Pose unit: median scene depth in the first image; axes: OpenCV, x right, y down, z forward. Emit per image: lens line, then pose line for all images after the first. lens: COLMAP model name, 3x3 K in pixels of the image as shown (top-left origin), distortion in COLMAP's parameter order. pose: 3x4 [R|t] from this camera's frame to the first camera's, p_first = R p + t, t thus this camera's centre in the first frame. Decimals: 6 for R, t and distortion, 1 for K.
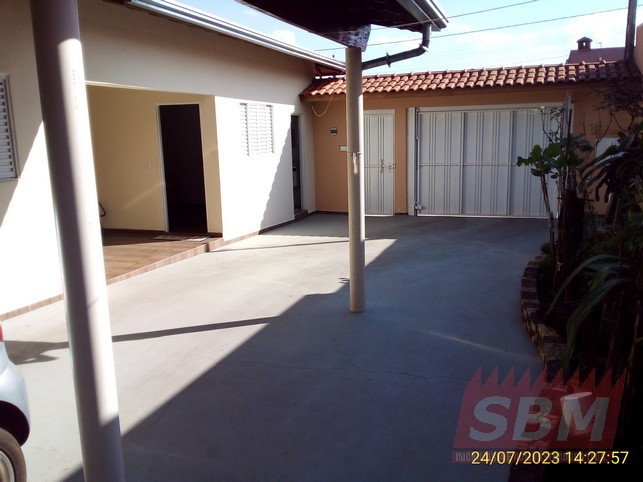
lens RADIAL K [[585.1, 0, 321.5], [0, 585.1, 241.0], [0, 0, 1]] dist [0.073079, -0.178783]
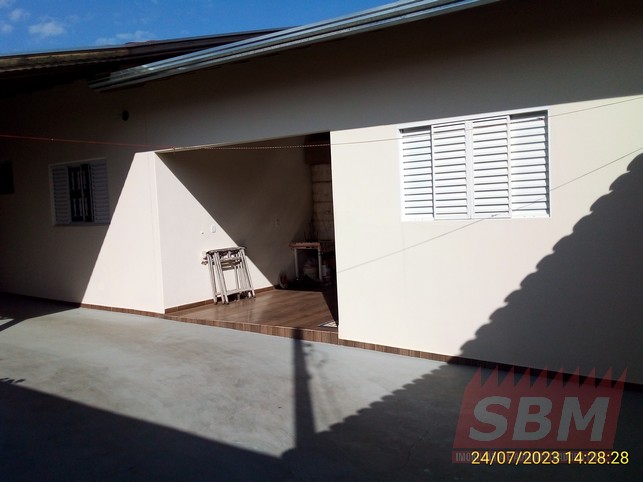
lens RADIAL K [[585.1, 0, 321.5], [0, 585.1, 241.0], [0, 0, 1]] dist [0.073079, -0.178783]
pose [[-0.260273, 0.100664, -0.960273, 0.498012], [-0.124979, 0.982671, 0.136886, -0.207459], [0.957412, 0.155642, -0.243182, 1.153545]]
